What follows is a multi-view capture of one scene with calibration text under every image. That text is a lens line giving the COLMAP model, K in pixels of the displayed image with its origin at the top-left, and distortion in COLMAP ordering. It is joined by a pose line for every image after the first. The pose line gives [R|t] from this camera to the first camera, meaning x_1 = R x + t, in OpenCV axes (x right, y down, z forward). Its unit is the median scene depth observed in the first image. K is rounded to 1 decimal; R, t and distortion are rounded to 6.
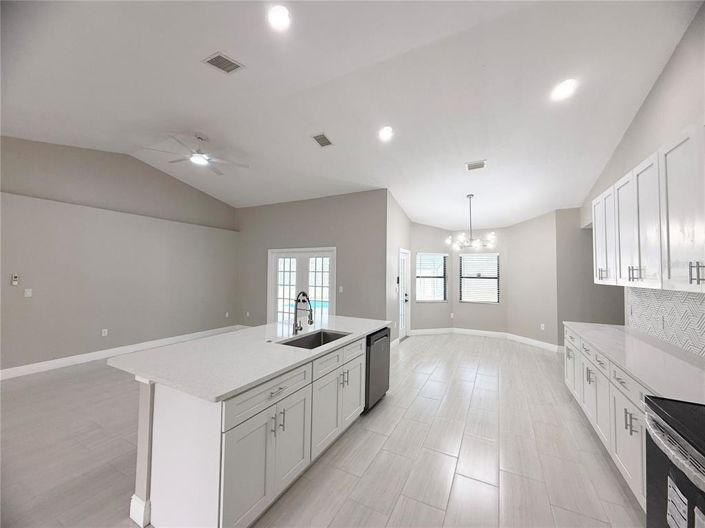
lens RADIAL K [[279.5, 0, 349.9], [0, 279.5, 262.9], [0, 0, 1]] dist [-0.000187, -0.000040]
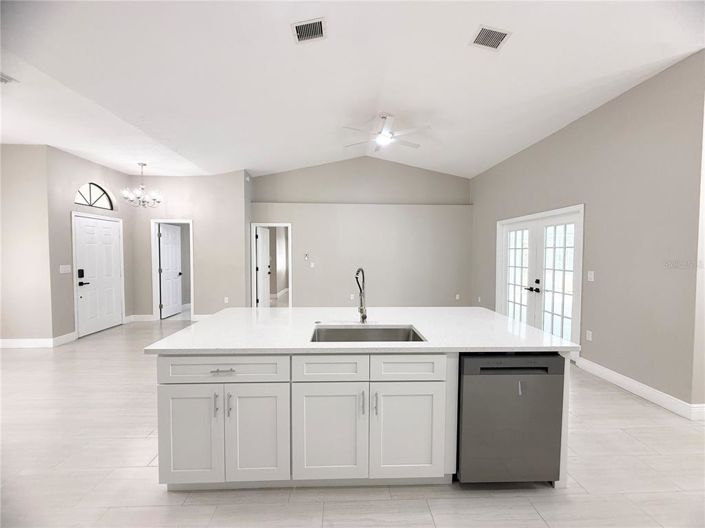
lens RADIAL K [[279.5, 0, 351.5], [0, 279.5, 263.1], [0, 0, 1]] dist [-0.000187, -0.000040]
pose [[0.506517, 0.018856, -0.862024, 0.207669], [0.034054, 0.998543, 0.041852, 0.024739], [0.861557, -0.050554, 0.505137, 0.262403]]
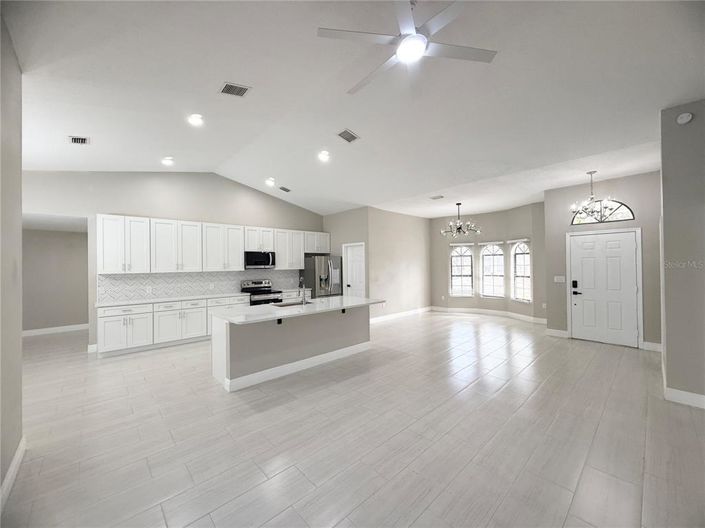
lens RADIAL K [[279.5, 0, 350.9], [0, 279.5, 264.3], [0, 0, 1]] dist [-0.000187, -0.000040]
pose [[-0.943995, -0.000280, 0.329961, -0.439557], [-0.010617, 0.999508, -0.029525, 0.030193], [-0.329790, -0.031374, -0.943533, 1.091218]]
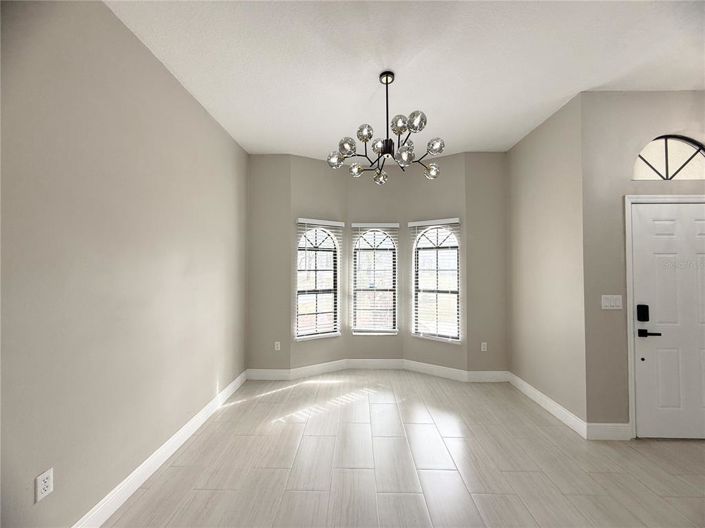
lens RADIAL K [[279.5, 0, 348.8], [0, 279.5, 263.0], [0, 0, 1]] dist [-0.000187, -0.000040]
pose [[-0.893304, -0.026417, -0.448675, -0.274784], [0.001199, 0.998128, -0.061155, 0.013549], [0.449451, -0.055168, -0.891600, 0.178716]]
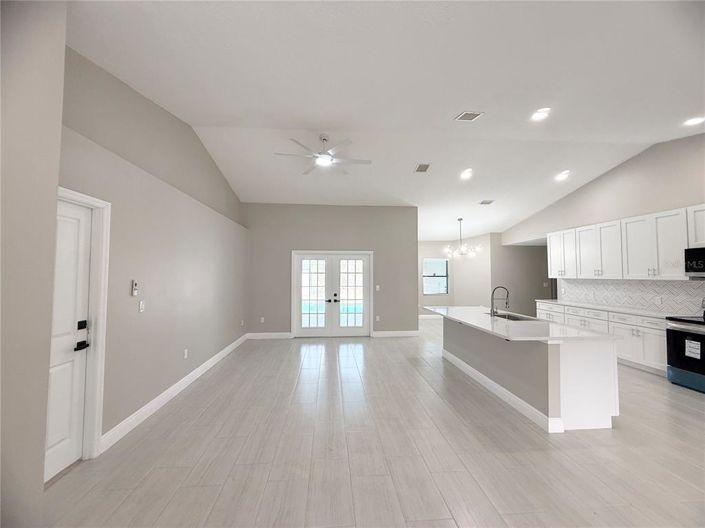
lens RADIAL K [[279.5, 0, 349.8], [0, 279.5, 262.9], [0, 0, 1]] dist [-0.000187, -0.000040]
pose [[0.842303, 0.010306, 0.538906, -0.719408], [-0.009630, 0.999945, -0.004072, -0.003430], [-0.538919, -0.001760, 0.842356, 0.083830]]
